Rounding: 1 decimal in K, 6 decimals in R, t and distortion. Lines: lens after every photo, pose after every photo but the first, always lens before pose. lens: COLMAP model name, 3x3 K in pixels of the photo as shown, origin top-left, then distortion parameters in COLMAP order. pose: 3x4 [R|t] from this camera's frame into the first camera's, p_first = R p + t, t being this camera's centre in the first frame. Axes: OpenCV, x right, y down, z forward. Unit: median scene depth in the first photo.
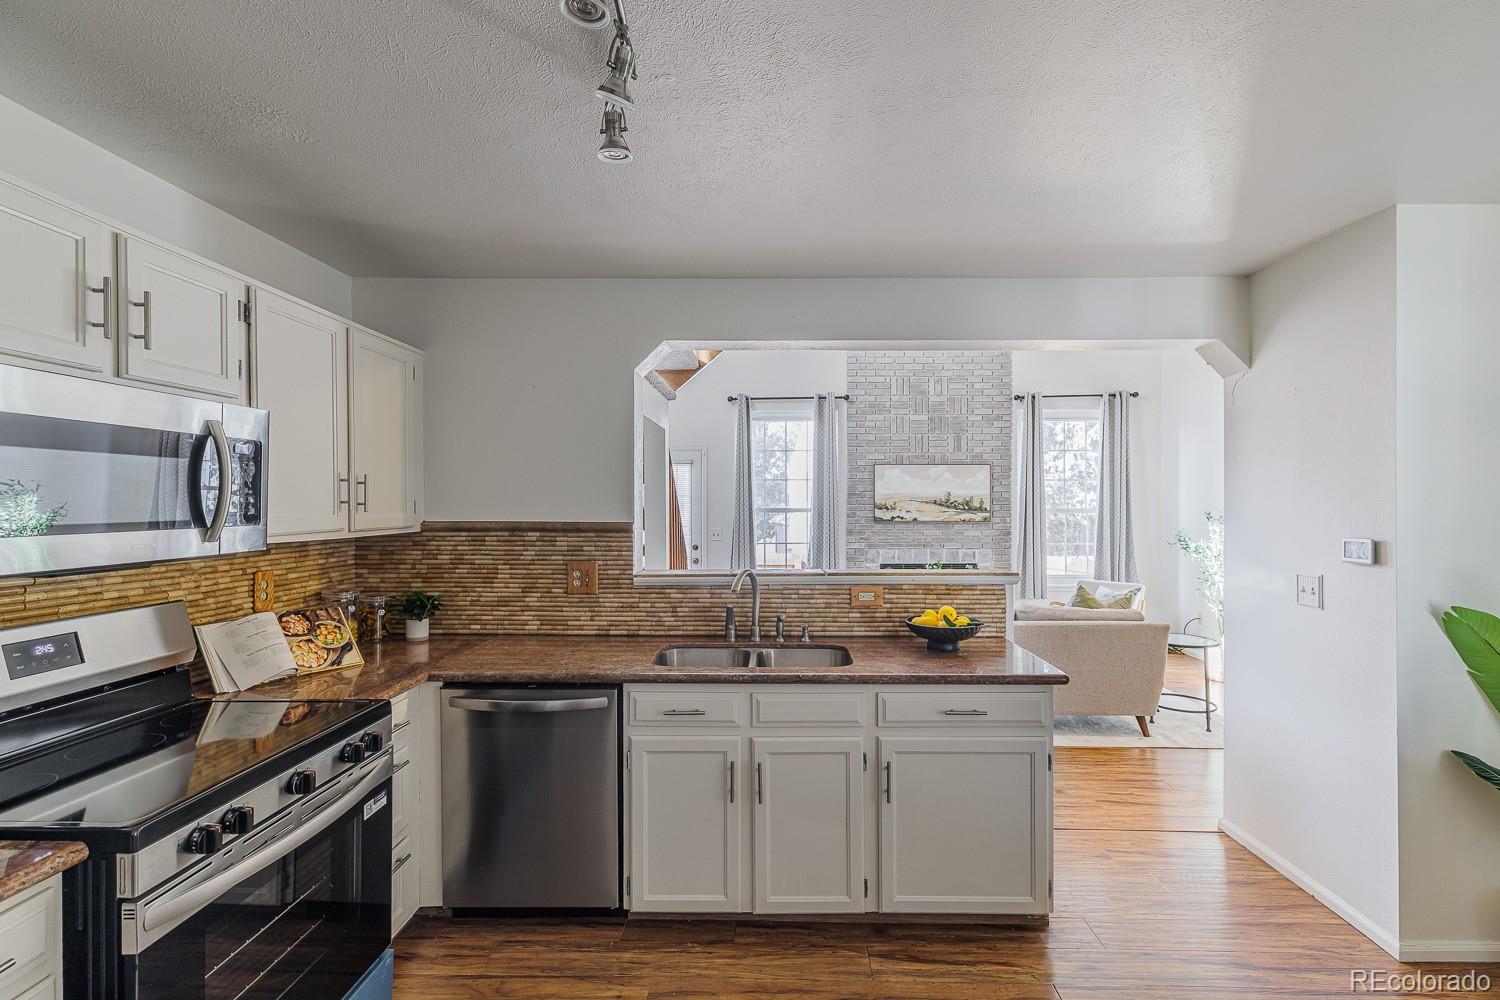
lens RADIAL K [[676.2, 0, 750.0], [0, 676.2, 500.0], [0, 0, 1]] dist [0.002351, 0.001027]
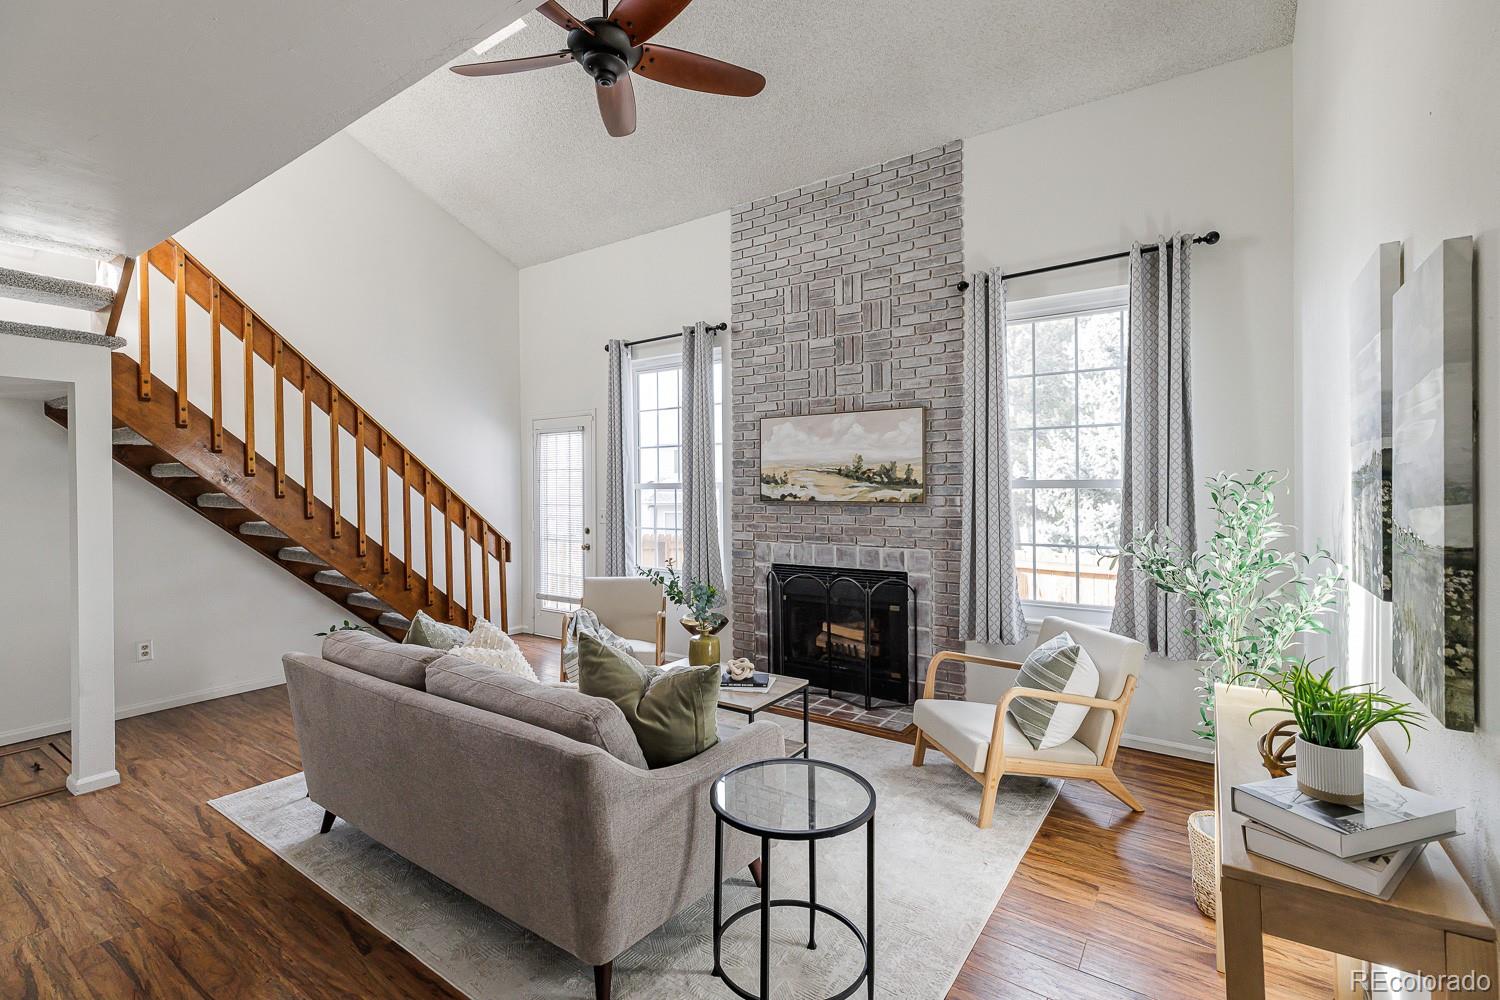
lens RADIAL K [[679.2, 0, 730.4], [0, 679.2, 482.4], [0, 0, 1]] dist [-0.000715, 0.000196]
pose [[0.828768, -0.008160, -0.559532, 1.329863], [0.011687, 0.999928, 0.002728, 0.024626], [0.559470, -0.008800, 0.828804, 0.998174]]
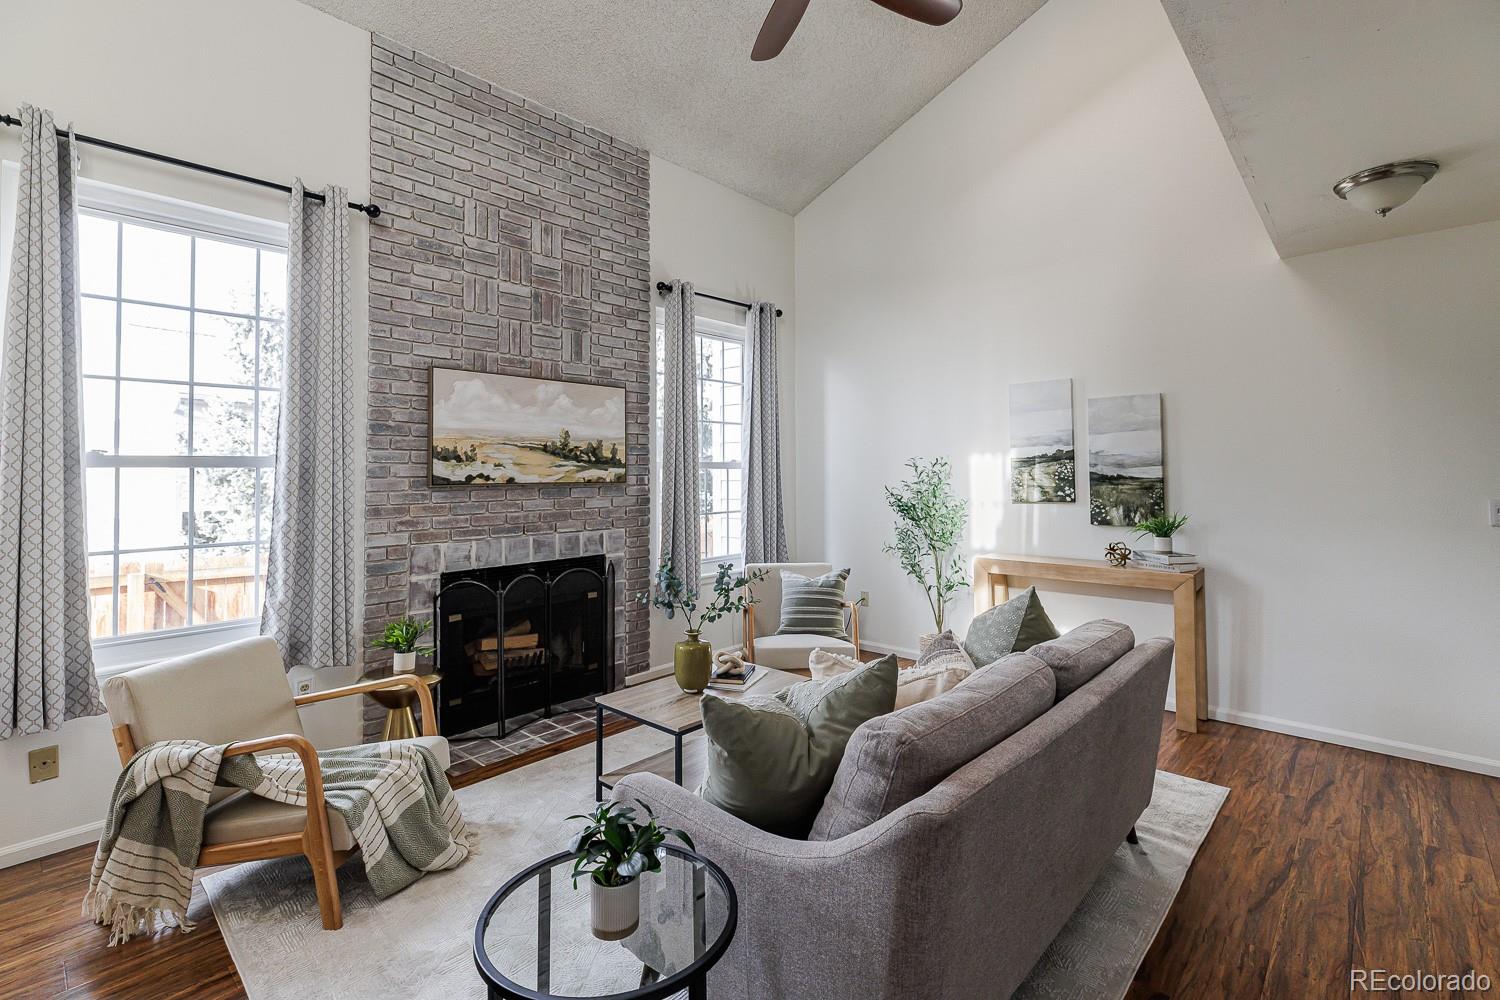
lens RADIAL K [[681.9, 0, 737.6], [0, 681.9, 457.6], [0, 0, 1]] dist [-0.000487, 0.000051]
pose [[0.667066, 0.013877, 0.744869, -0.075656], [0.004186, 0.999741, -0.022373, 0.057481], [-0.744987, 0.018042, 0.666835, 1.261587]]
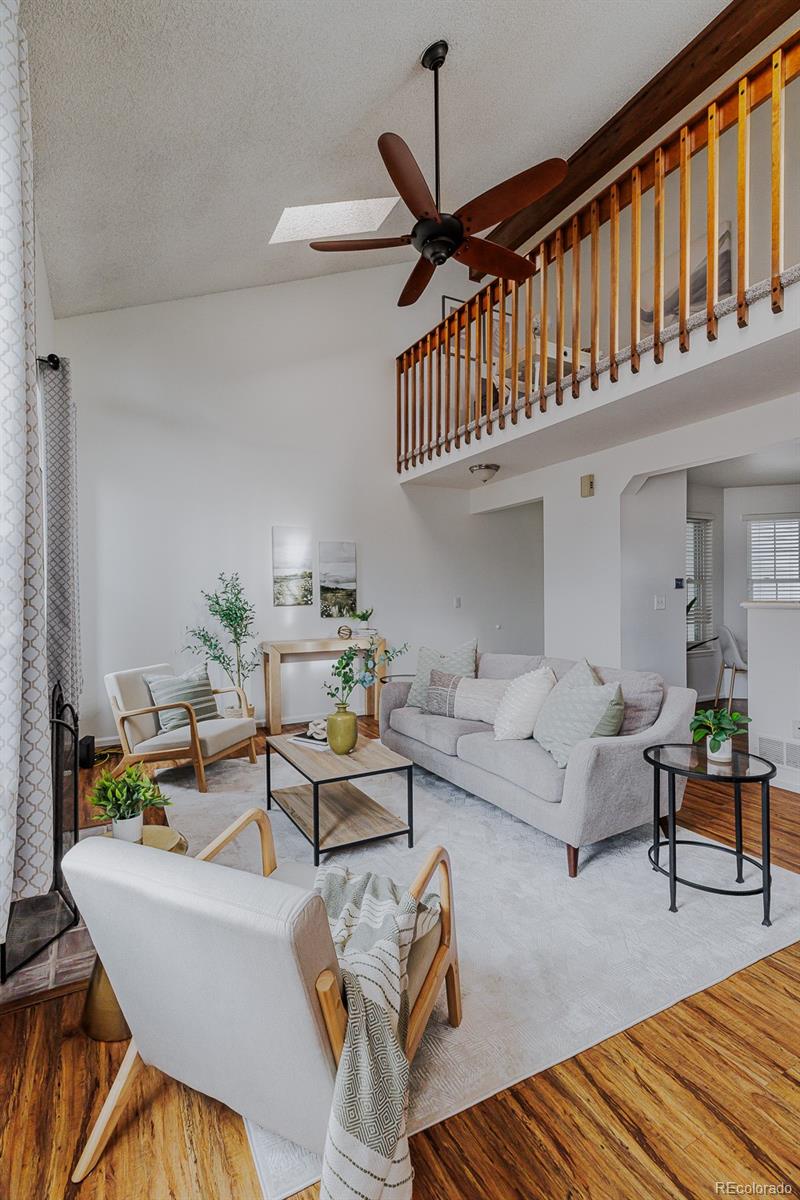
lens RADIAL K [[543.3, 0, 374.8], [0, 543.3, 601.3], [0, 0, 1]] dist [-0.000715, 0.000196]
pose [[-0.467087, -0.004704, 0.884199, -0.262513], [0.007162, 0.999933, 0.009103, 0.096226], [-0.884182, 0.010585, -0.467022, 2.351169]]
